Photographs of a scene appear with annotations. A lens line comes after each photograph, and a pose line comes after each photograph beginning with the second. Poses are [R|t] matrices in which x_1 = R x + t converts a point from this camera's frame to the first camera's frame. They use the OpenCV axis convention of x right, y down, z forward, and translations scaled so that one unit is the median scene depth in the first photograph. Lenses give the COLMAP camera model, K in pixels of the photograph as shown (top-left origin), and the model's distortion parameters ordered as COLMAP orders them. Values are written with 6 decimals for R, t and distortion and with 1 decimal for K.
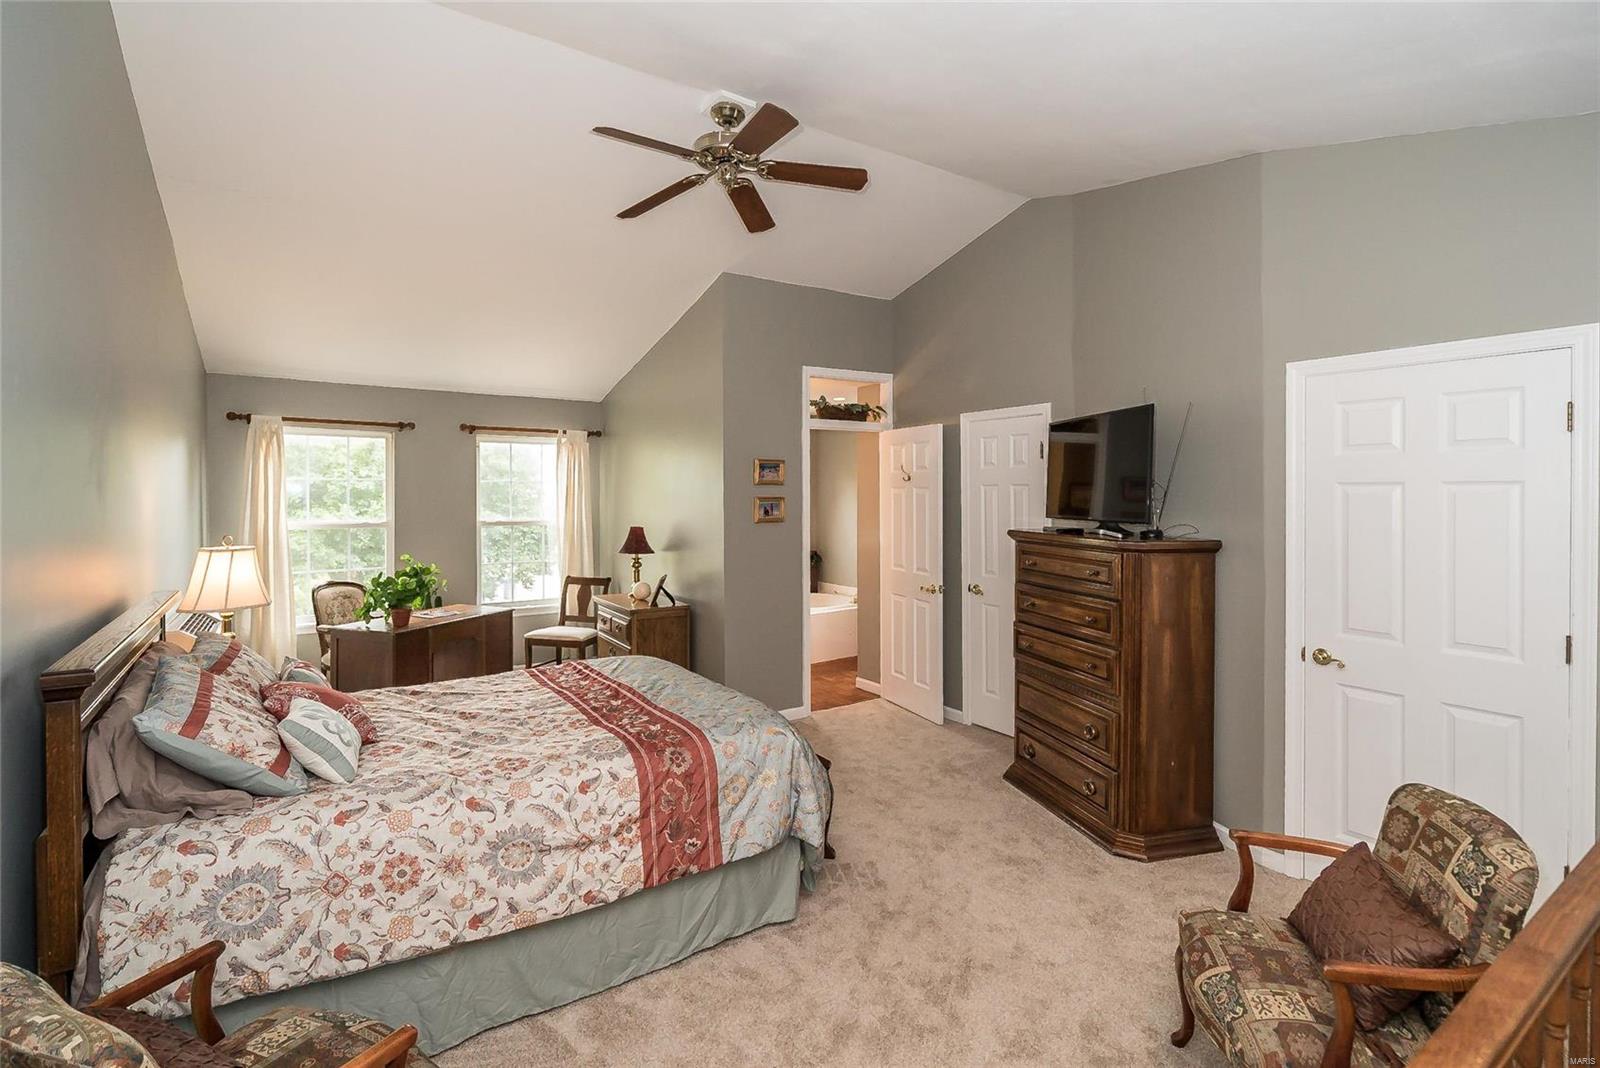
lens RADIAL K [[736.4, 0, 807.1], [0, 736.4, 504.9], [0, 0, 1]] dist [-0.002478, 0.000392]
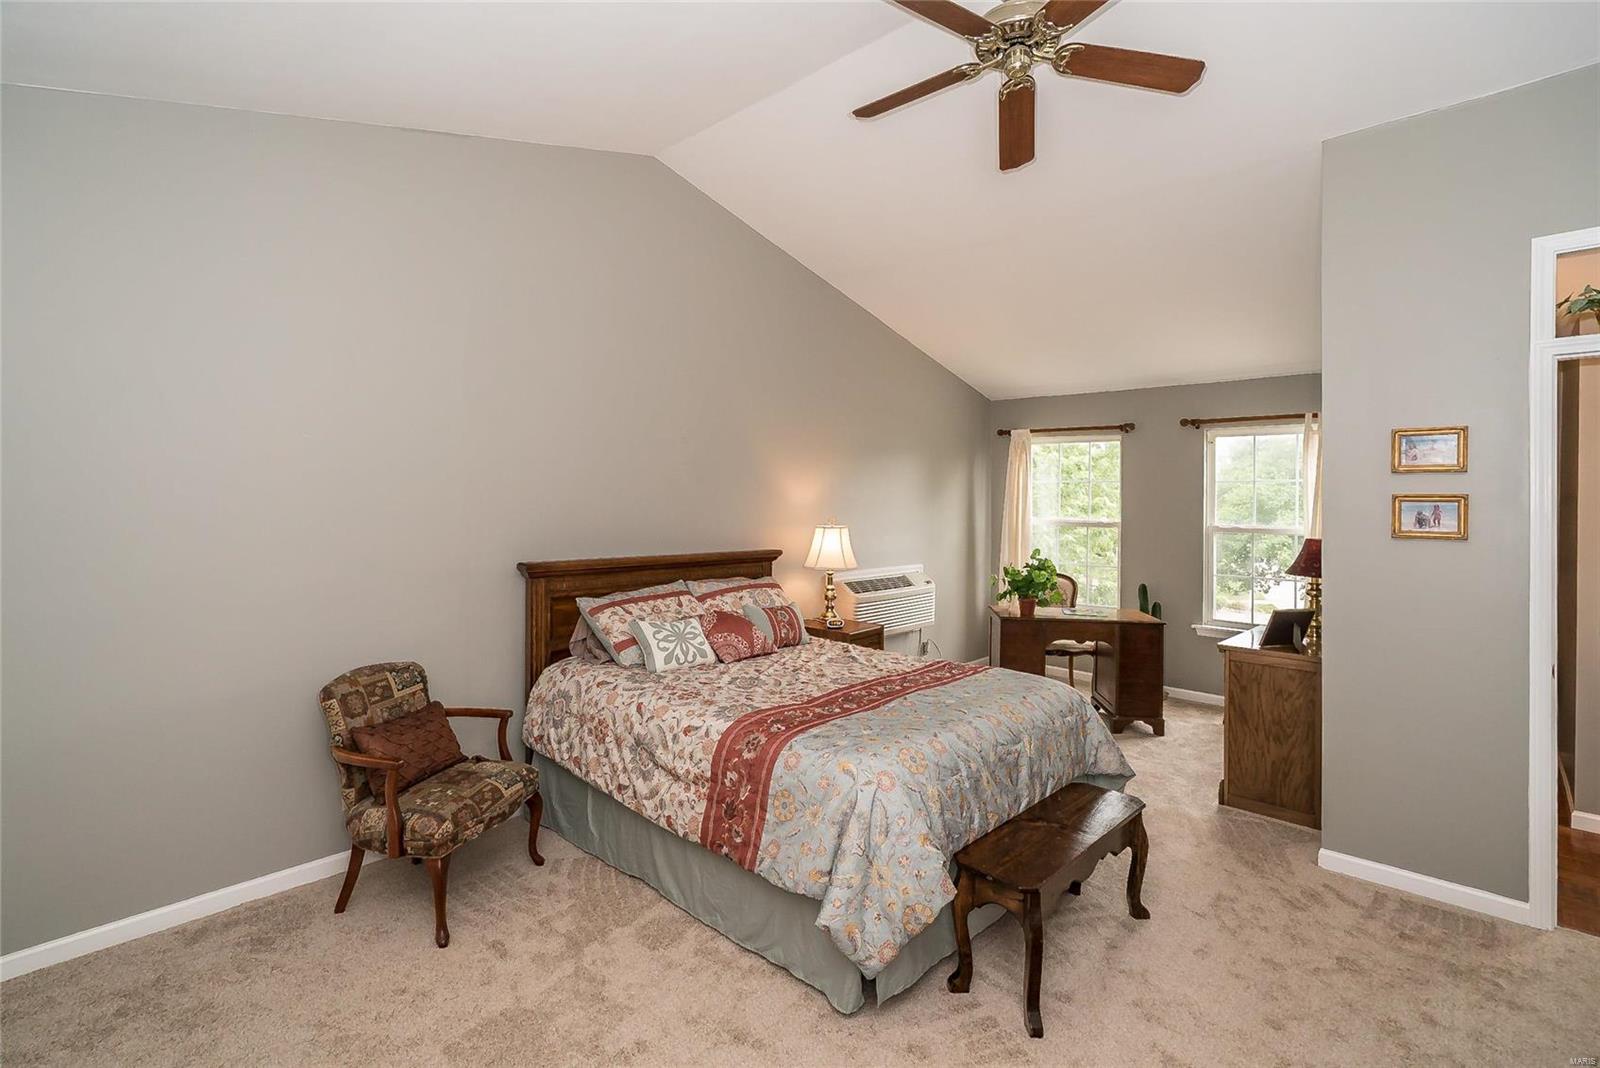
lens RADIAL K [[736.4, 0, 807.1], [0, 736.4, 504.9], [0, 0, 1]] dist [-0.002478, 0.000392]
pose [[0.230097, 0.009874, -0.973118, 0.864017], [-0.026811, 0.999633, 0.003803, 0.017023], [0.972798, 0.025215, 0.230277, 0.897995]]
